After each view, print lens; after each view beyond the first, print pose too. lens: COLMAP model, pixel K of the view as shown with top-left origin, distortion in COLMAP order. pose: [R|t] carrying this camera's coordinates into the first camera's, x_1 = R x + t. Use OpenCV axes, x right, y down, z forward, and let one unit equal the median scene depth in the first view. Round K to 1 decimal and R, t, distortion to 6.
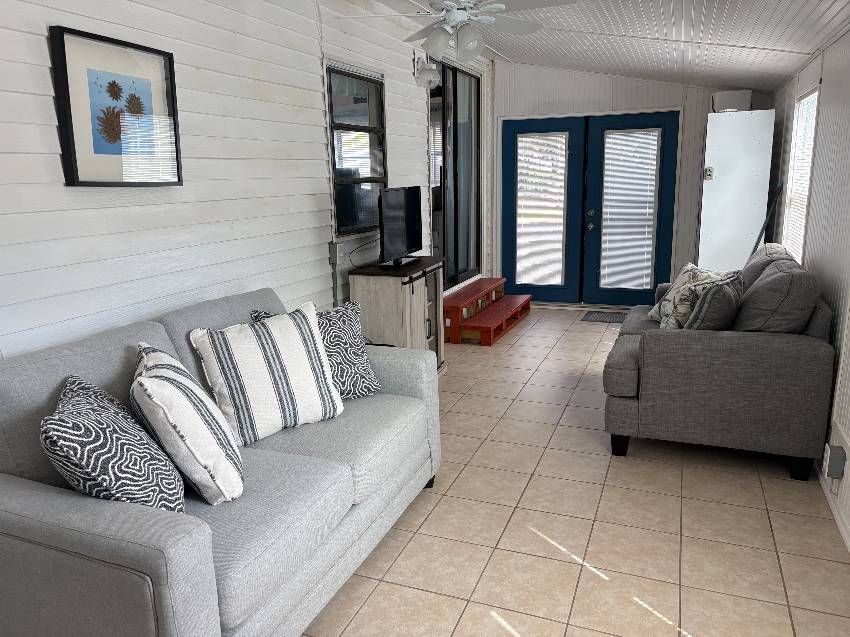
lens RADIAL K [[649.2, 0, 425.0], [0, 649.2, 318.5], [0, 0, 1]] dist [0.036196, -0.001092]
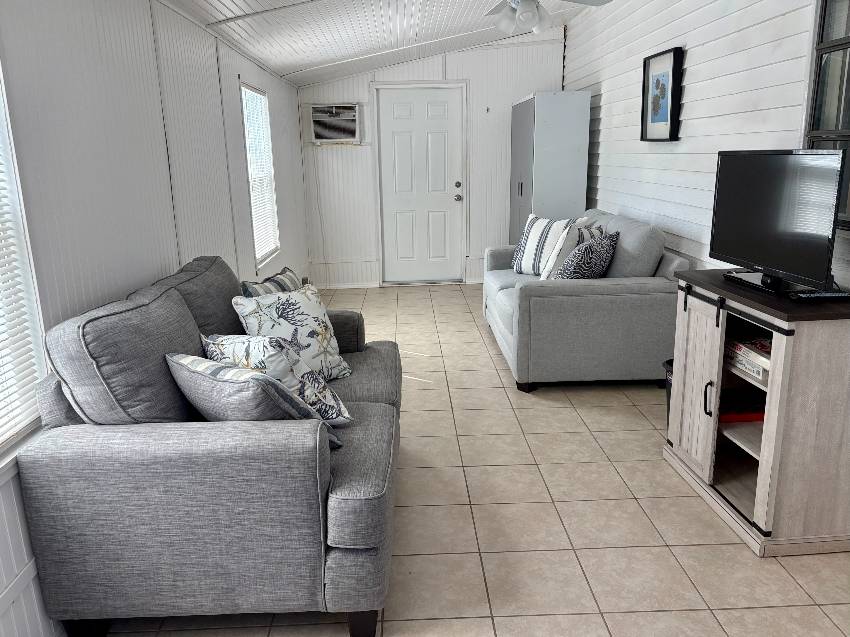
lens RADIAL K [[649.2, 0, 425.0], [0, 649.2, 318.5], [0, 0, 1]] dist [0.036196, -0.001092]
pose [[-0.917679, 0.135030, -0.373675, 0.729026], [-0.049691, 0.894092, 0.445117, -0.483232], [0.394204, 0.427043, -0.813780, 2.192832]]
